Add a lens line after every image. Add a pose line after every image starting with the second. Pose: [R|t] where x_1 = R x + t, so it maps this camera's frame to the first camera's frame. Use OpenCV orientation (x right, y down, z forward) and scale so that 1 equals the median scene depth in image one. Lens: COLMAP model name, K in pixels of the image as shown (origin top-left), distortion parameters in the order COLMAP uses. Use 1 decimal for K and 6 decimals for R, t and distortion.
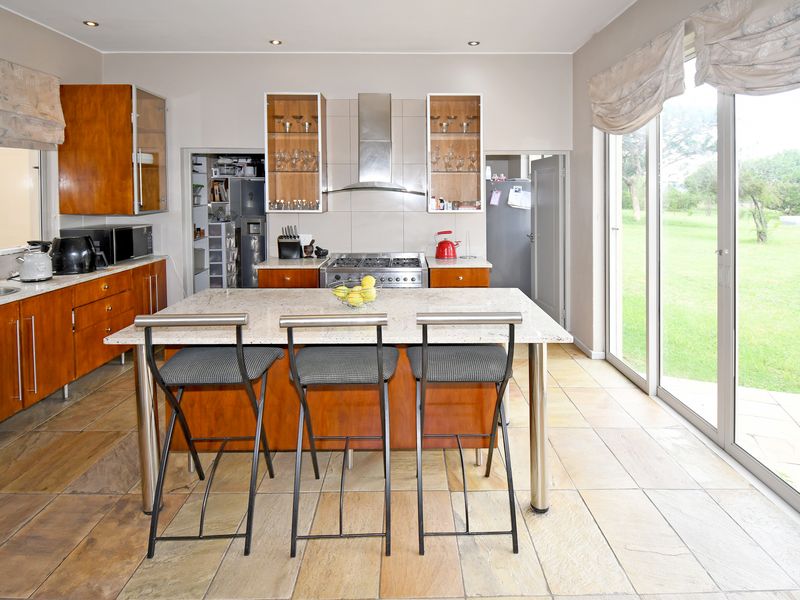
lens RADIAL K [[464.8, 0, 403.6], [0, 464.8, 302.5], [0, 0, 1]] dist [-0.001929, -0.003499]
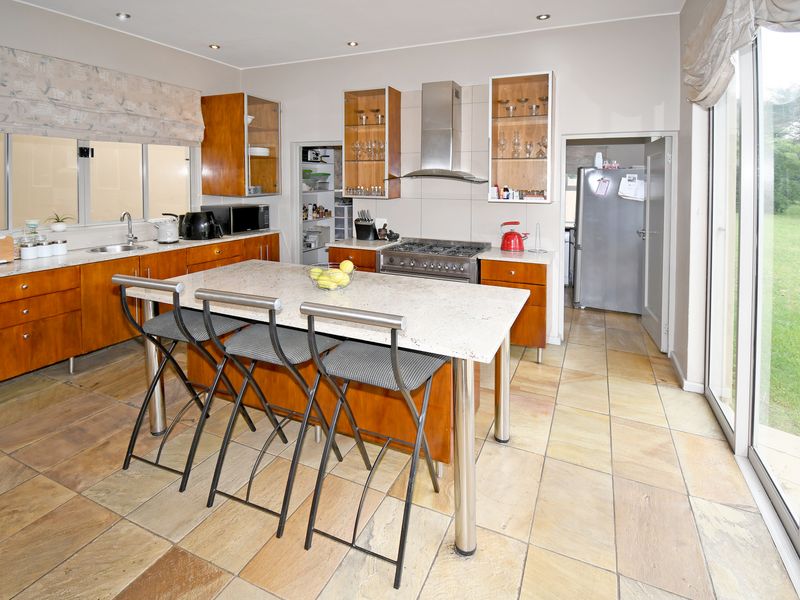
lens RADIAL K [[424.4, 0, 403.1], [0, 424.4, 276.8], [0, 0, 1]] dist [0.001306, -0.001187]
pose [[0.897893, 0.104011, -0.427750, 0.305000], [-0.109391, 0.993926, 0.012058, -0.031934], [0.426406, 0.035966, 0.903817, 0.147145]]
